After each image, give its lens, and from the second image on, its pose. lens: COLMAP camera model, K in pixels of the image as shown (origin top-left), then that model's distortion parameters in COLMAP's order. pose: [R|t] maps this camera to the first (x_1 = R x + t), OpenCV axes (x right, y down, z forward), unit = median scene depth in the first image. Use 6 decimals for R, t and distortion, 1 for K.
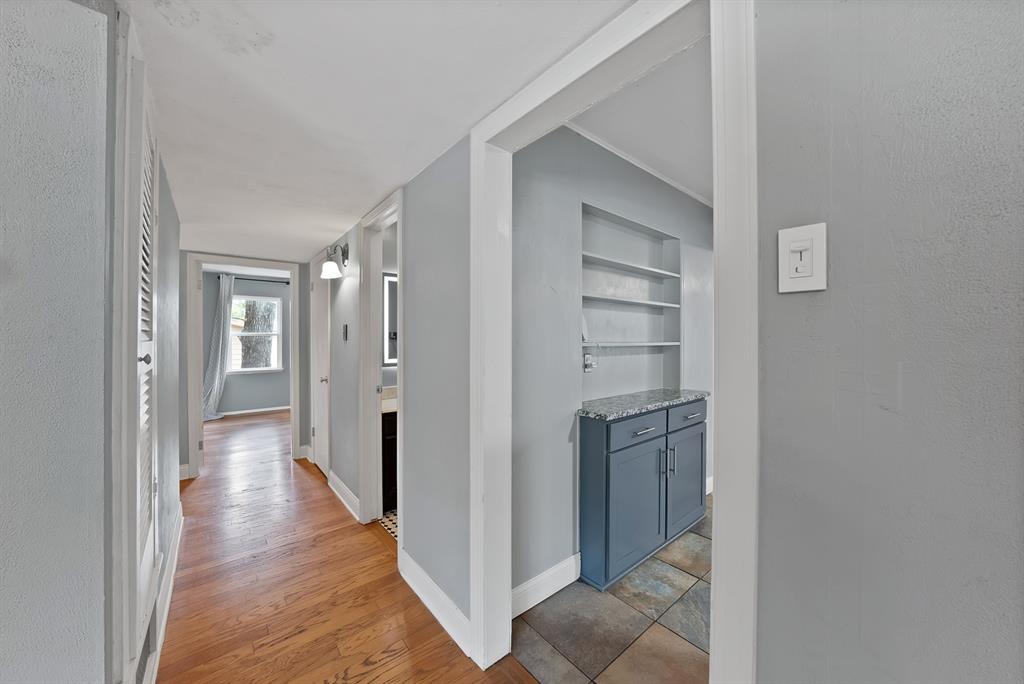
lens RADIAL K [[383.8, 0, 513.1], [0, 383.8, 335.9], [0, 0, 1]] dist [-0.024689, 0.000136]
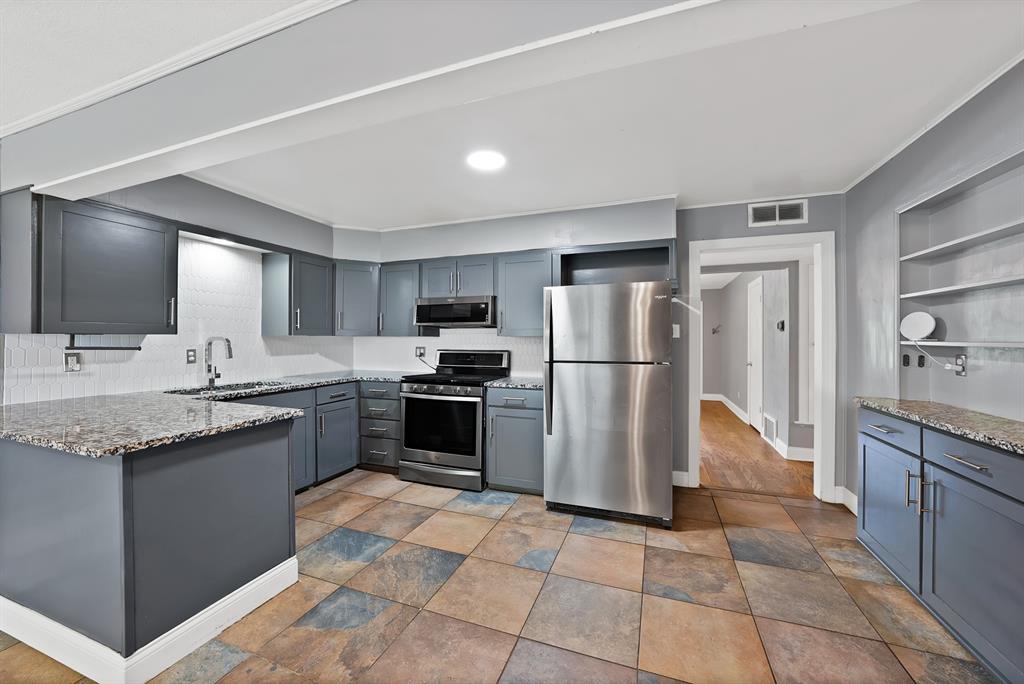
lens RADIAL K [[370.4, 0, 523.8], [0, 370.4, 338.4], [0, 0, 1]] dist [-0.013735, 0.000137]
pose [[-0.867327, -0.003648, -0.497726, 1.388256], [-0.000925, 0.999983, -0.005717, 0.014278], [0.497739, -0.004498, -0.867315, 1.166590]]
